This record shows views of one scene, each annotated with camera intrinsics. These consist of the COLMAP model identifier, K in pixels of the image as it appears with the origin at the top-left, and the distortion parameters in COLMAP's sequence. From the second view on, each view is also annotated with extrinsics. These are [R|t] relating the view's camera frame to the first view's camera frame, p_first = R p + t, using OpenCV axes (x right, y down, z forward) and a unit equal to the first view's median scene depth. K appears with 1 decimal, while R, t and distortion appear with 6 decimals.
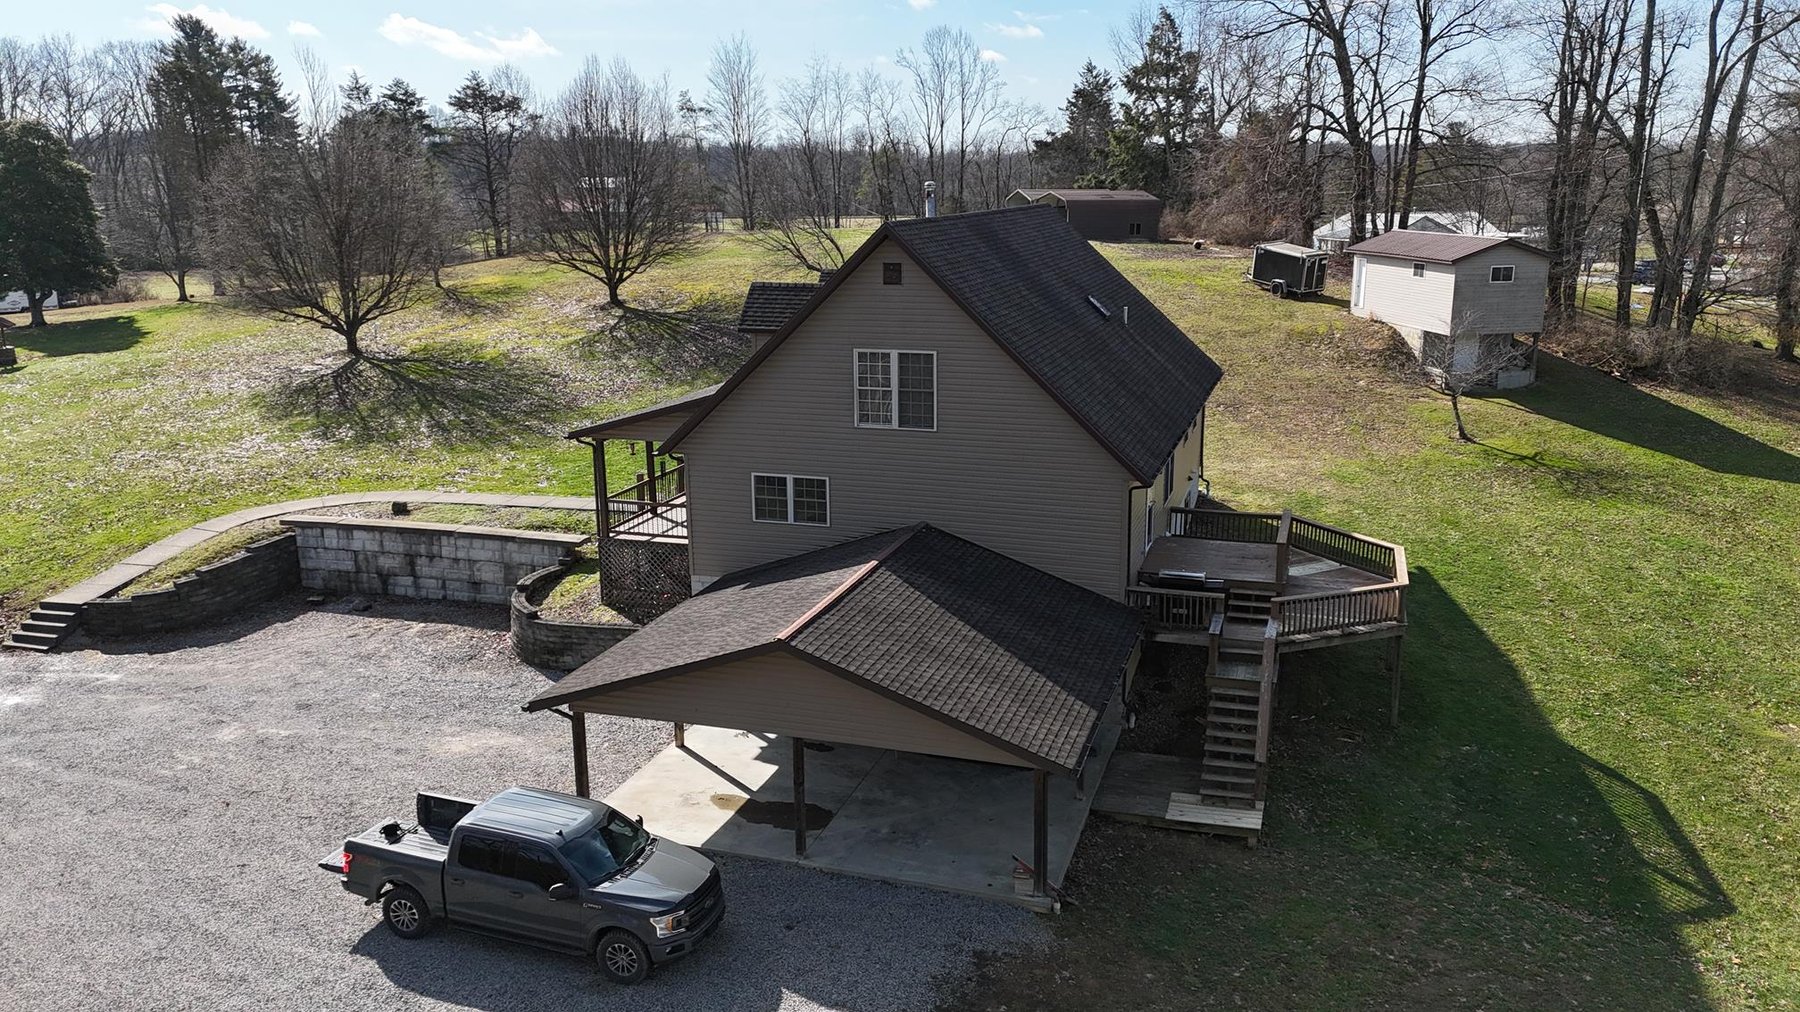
lens RADIAL K [[1337.2, 0, 892.4], [0, 1337.2, 510.2], [0, 0, 1]] dist [0.085217, -0.068630]
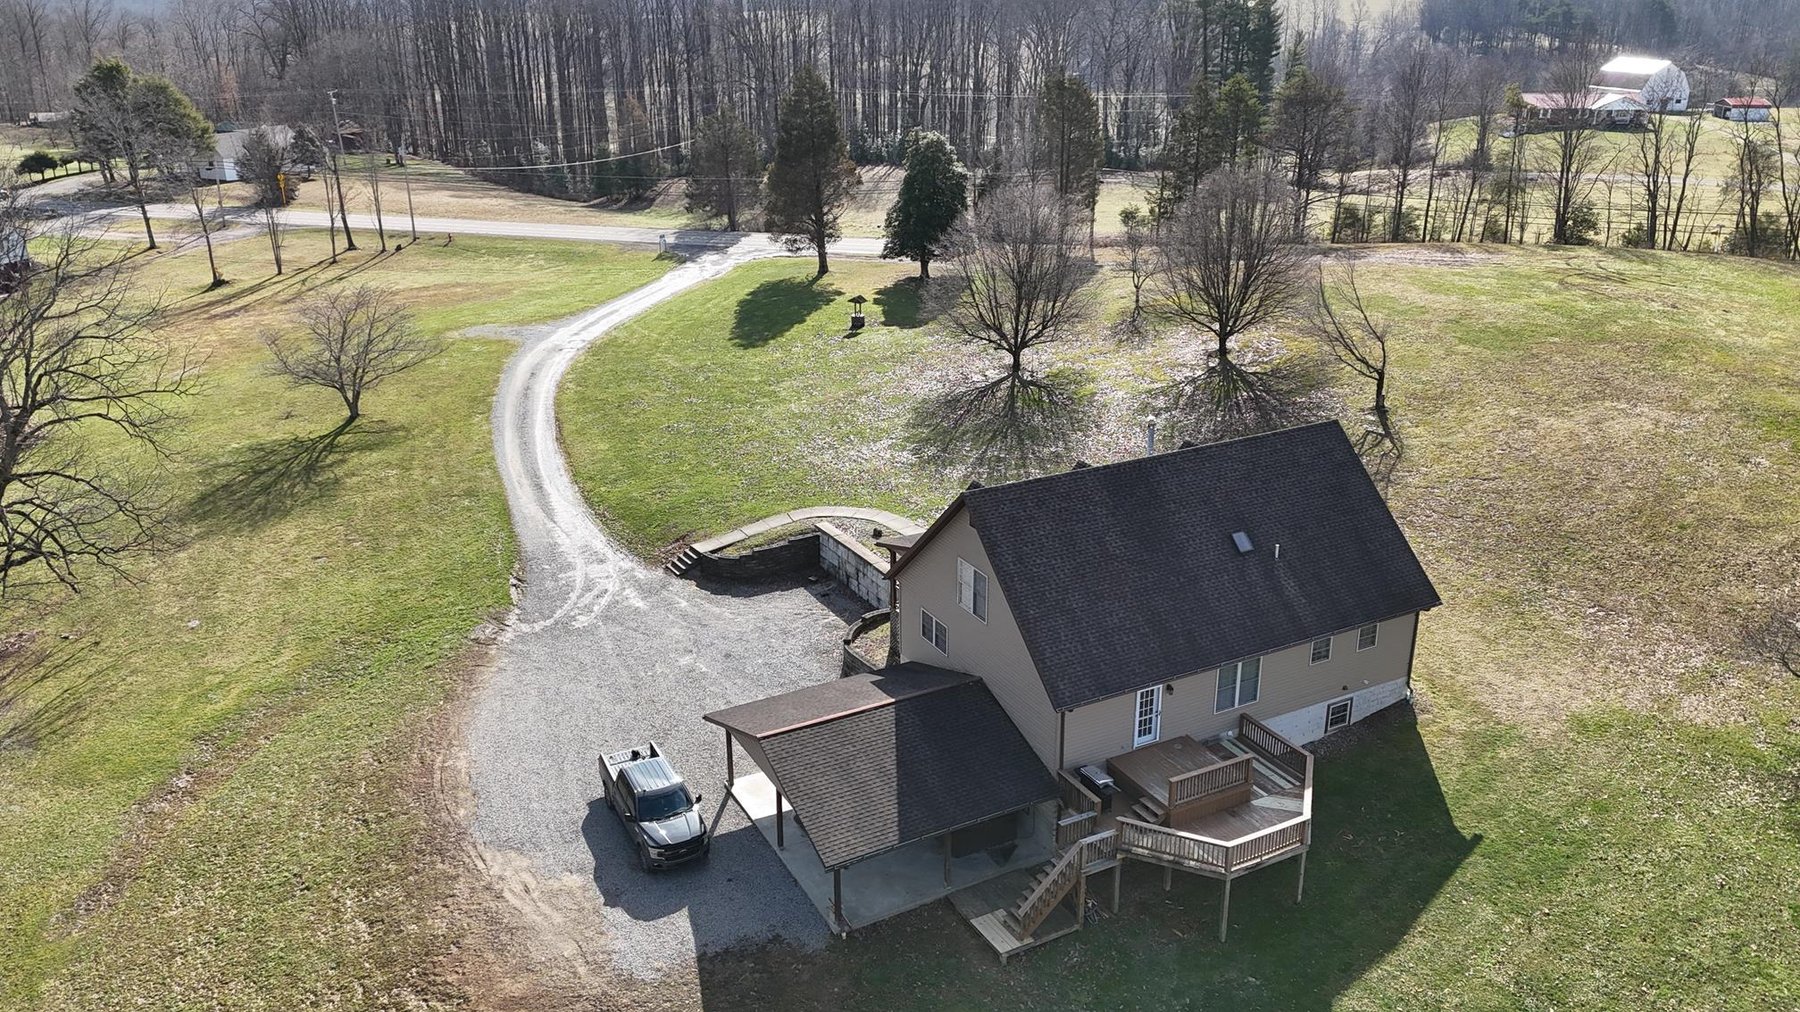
lens RADIAL K [[1314.1, 0, 900.0], [0, 1314.1, 506.0], [0, 0, 1]] dist [0.080863, -0.071754]
pose [[0.729376, 0.248855, -0.637246, 0.692685], [-0.169794, 0.968196, 0.183754, -0.353044], [0.662708, -0.025825, 0.748433, -0.143816]]
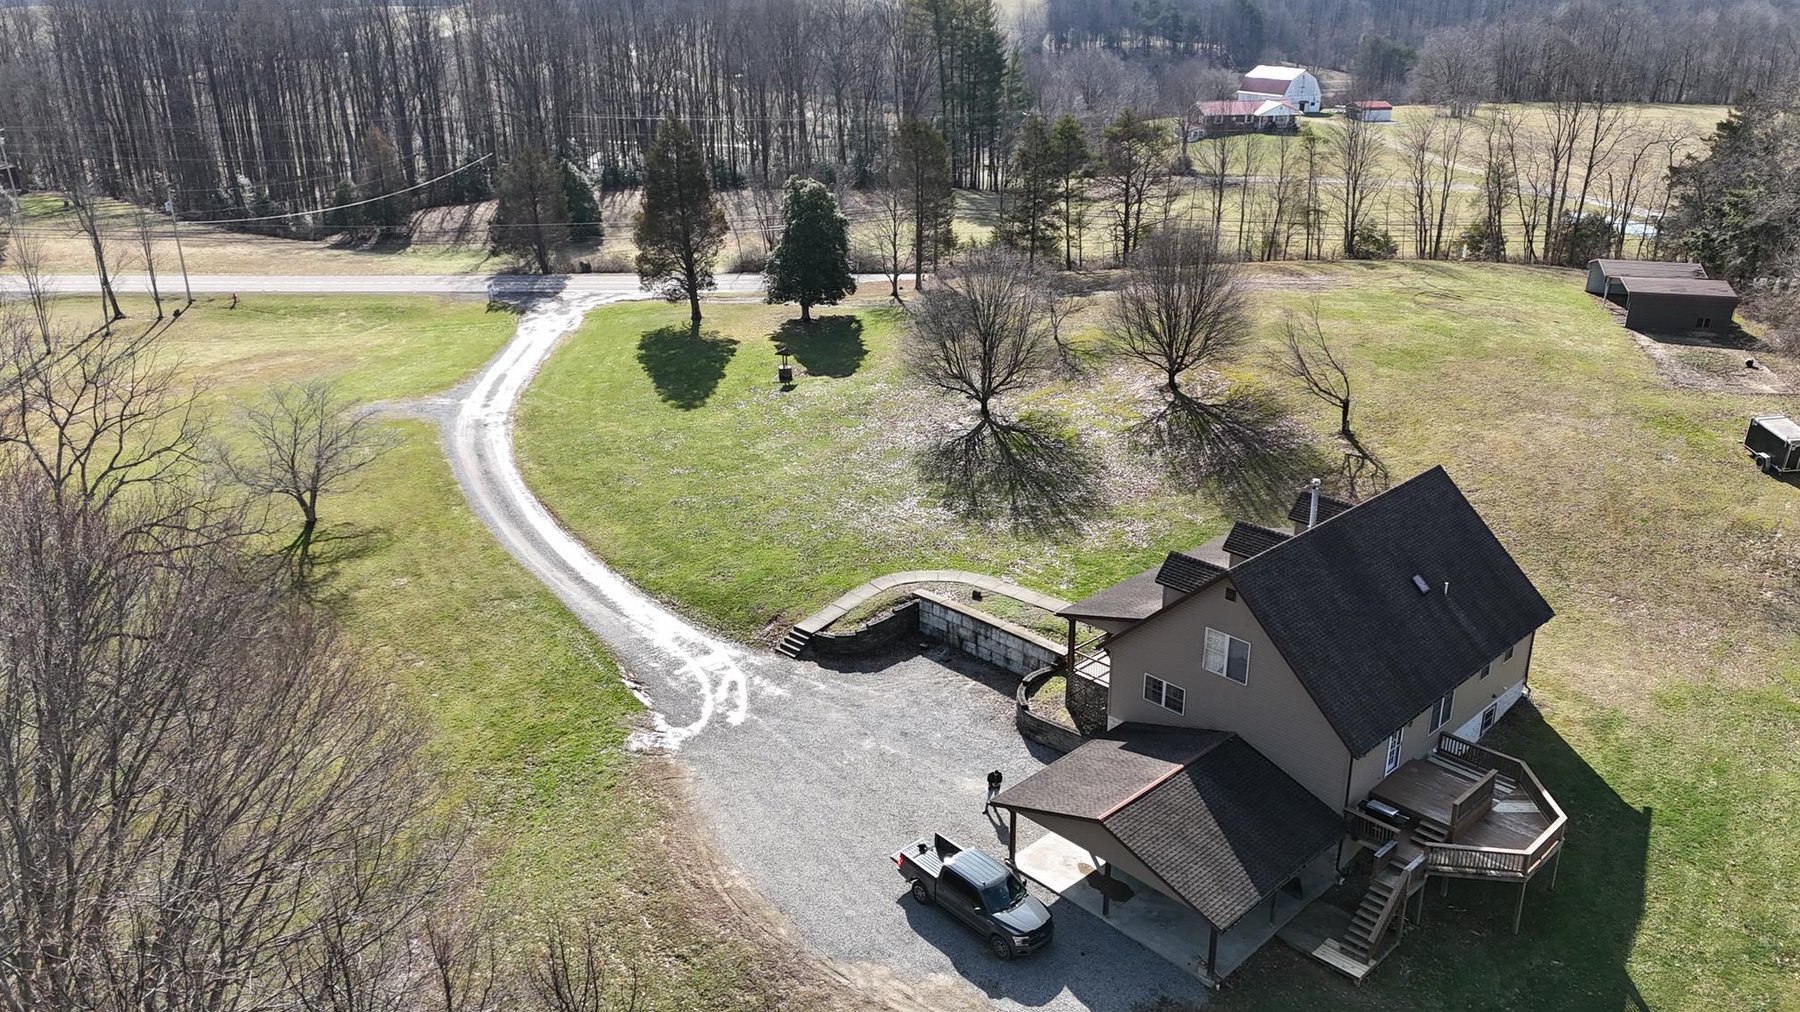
lens RADIAL K [[1311.4, 0, 901.0], [0, 1311.4, 507.8], [0, 0, 1]] dist [0.093808, -0.090052]
pose [[0.884927, 0.173073, -0.432377, 0.259852], [-0.116949, 0.981218, 0.153410, -0.381656], [0.450808, -0.085190, 0.888547, -0.523031]]
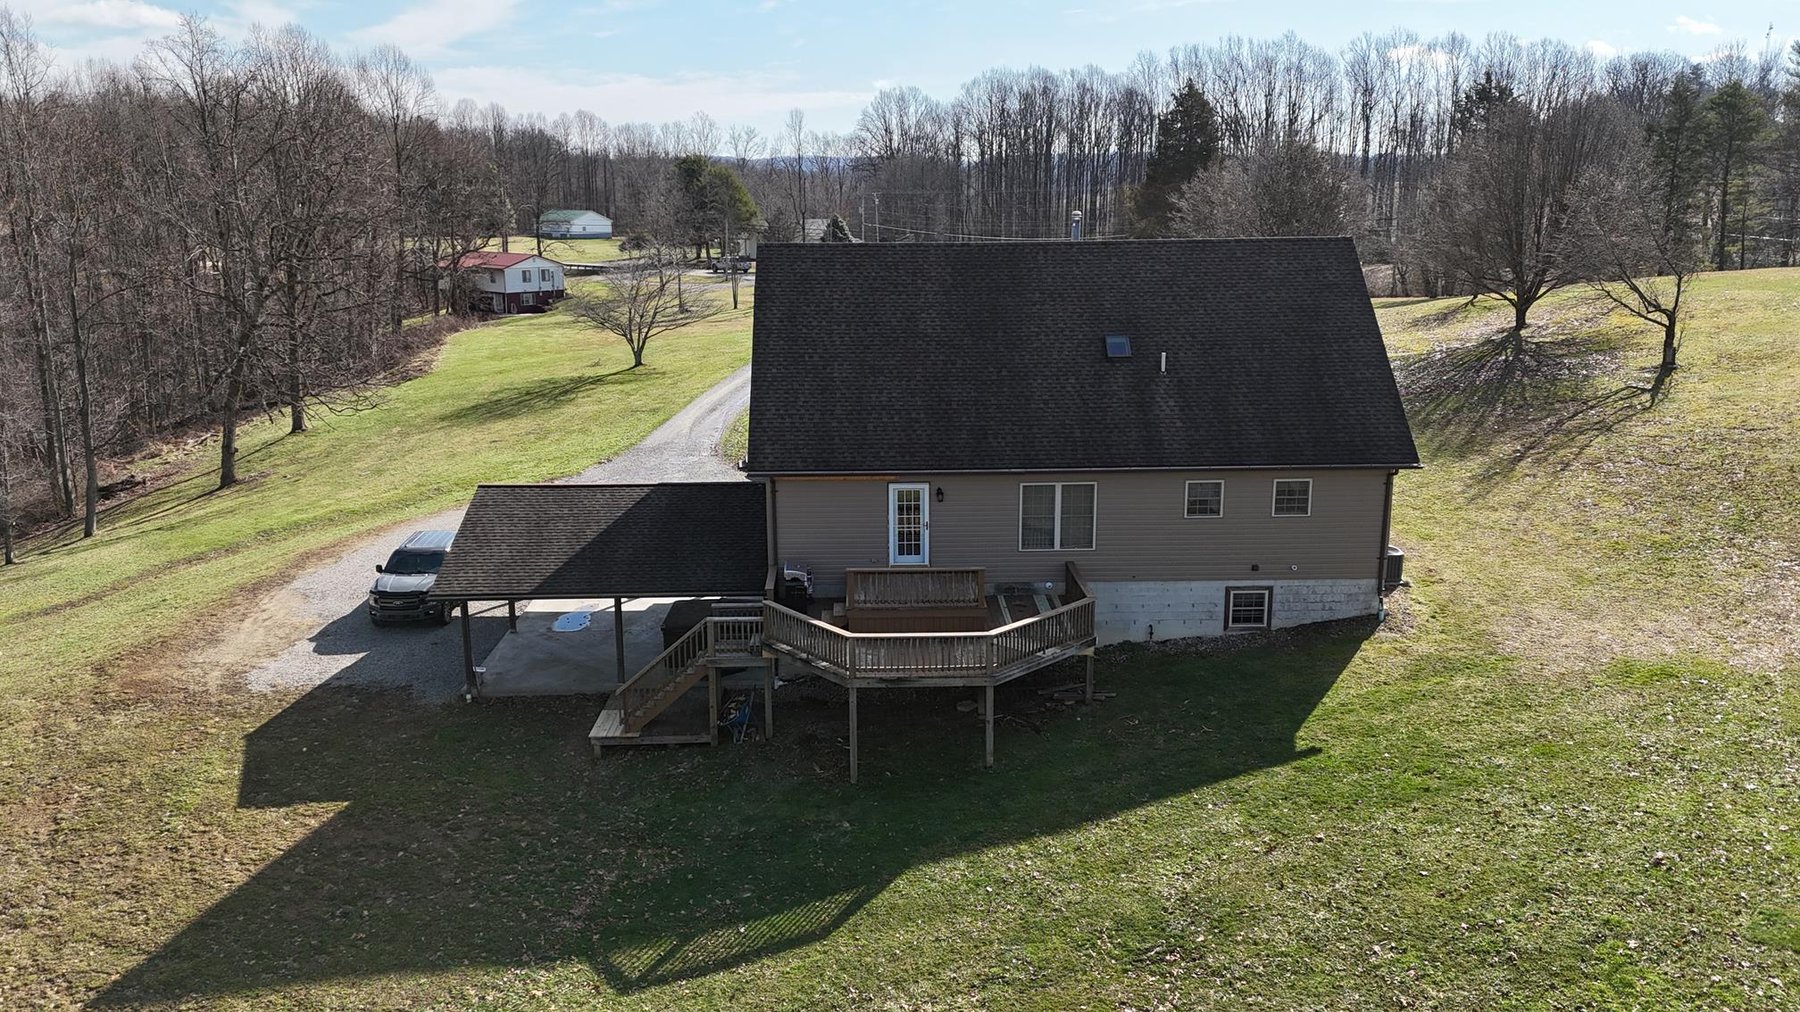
lens RADIAL K [[1311.4, 0, 901.0], [0, 1311.4, 507.8], [0, 0, 1]] dist [0.093808, -0.090052]
pose [[0.350354, 0.226087, -0.908921, 0.962099], [-0.224294, 0.962445, 0.152945, -0.147646], [0.909365, 0.150280, 0.387906, 0.504912]]
